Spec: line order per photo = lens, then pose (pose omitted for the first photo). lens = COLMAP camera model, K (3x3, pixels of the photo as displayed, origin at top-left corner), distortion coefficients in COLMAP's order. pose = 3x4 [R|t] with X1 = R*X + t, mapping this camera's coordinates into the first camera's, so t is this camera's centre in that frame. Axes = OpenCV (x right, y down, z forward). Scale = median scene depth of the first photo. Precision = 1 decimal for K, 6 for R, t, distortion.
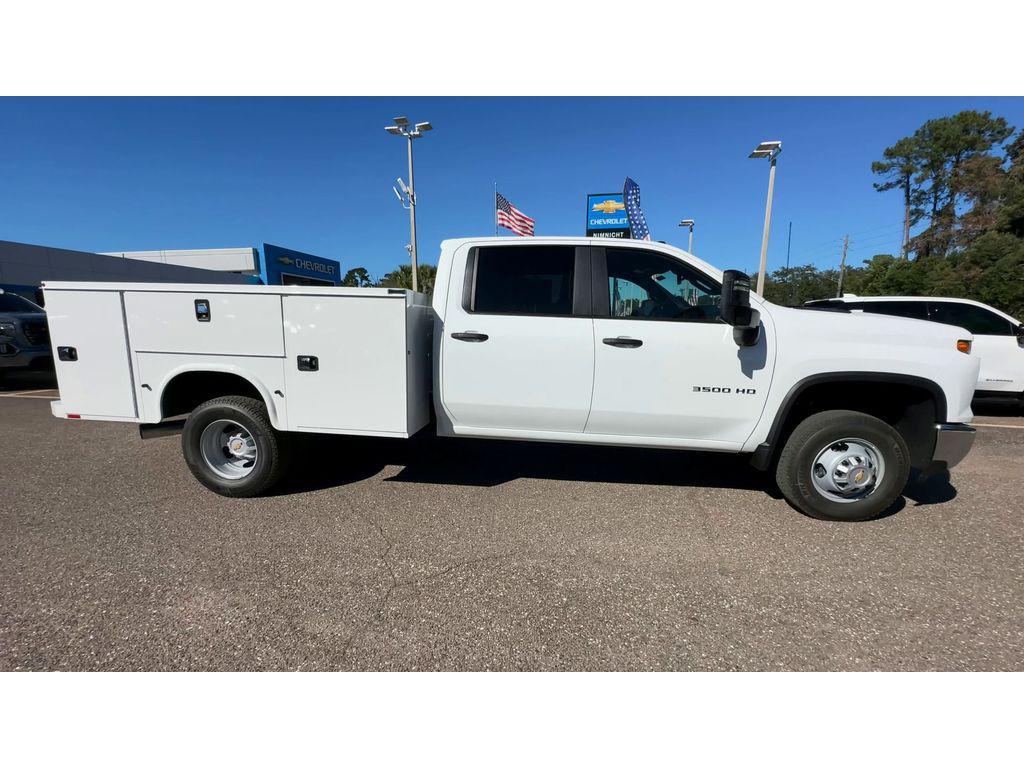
lens RADIAL K [[428.4, 0, 508.6], [0, 428.4, 404.7], [0, 0, 1]] dist [-0.001100, 0.000200]
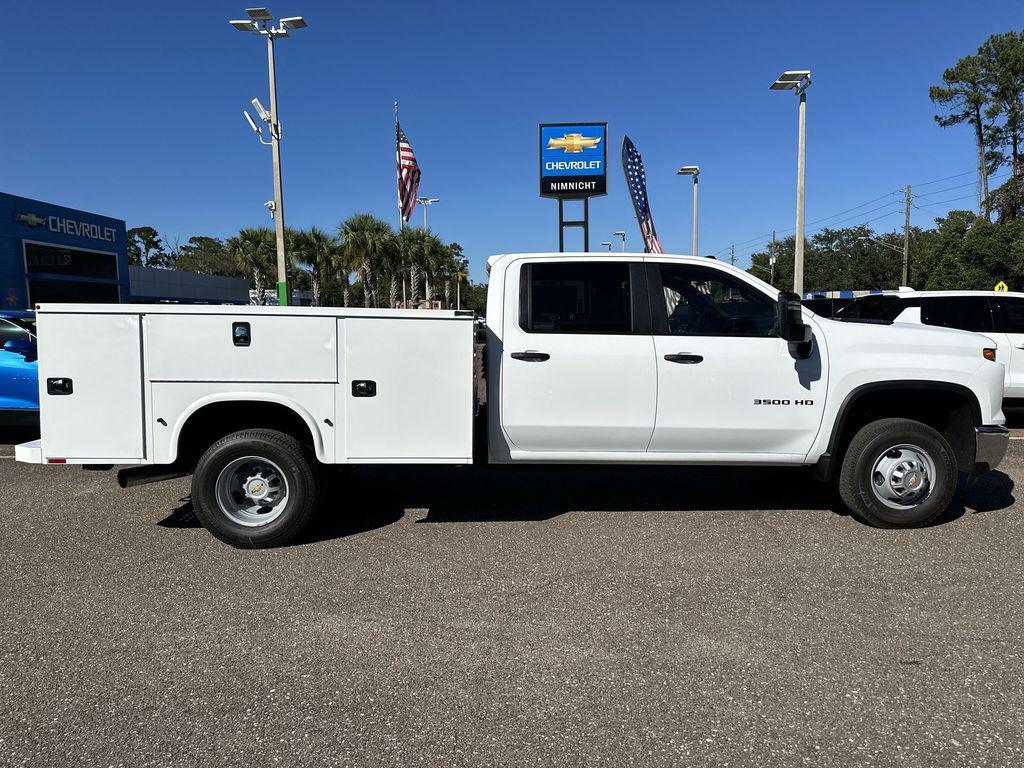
lens RADIAL K [[712.7, 0, 518.2], [0, 712.7, 382.0], [0, 0, 1]] dist [0.074287, -0.095205]
pose [[0.988379, -0.029485, 0.149121, -0.313957], [0.043873, 0.994593, -0.094132, 0.043419], [-0.145539, 0.099580, 0.984328, -0.500437]]
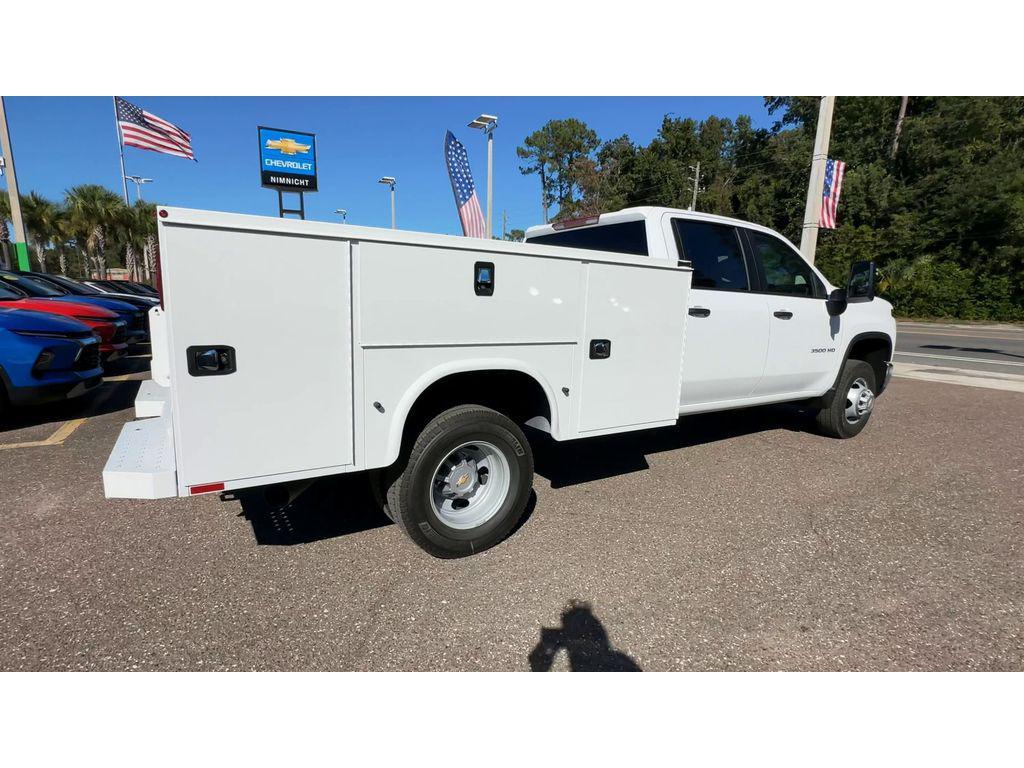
lens RADIAL K [[497.0, 0, 479.3], [0, 497.0, 384.5], [0, 0, 1]] dist [-0.001328, -0.000532]
pose [[0.803218, -0.102489, 0.586802, -1.022526], [0.099640, 0.994325, 0.037277, -0.075572], [-0.587293, 0.028527, 0.808872, 0.335664]]
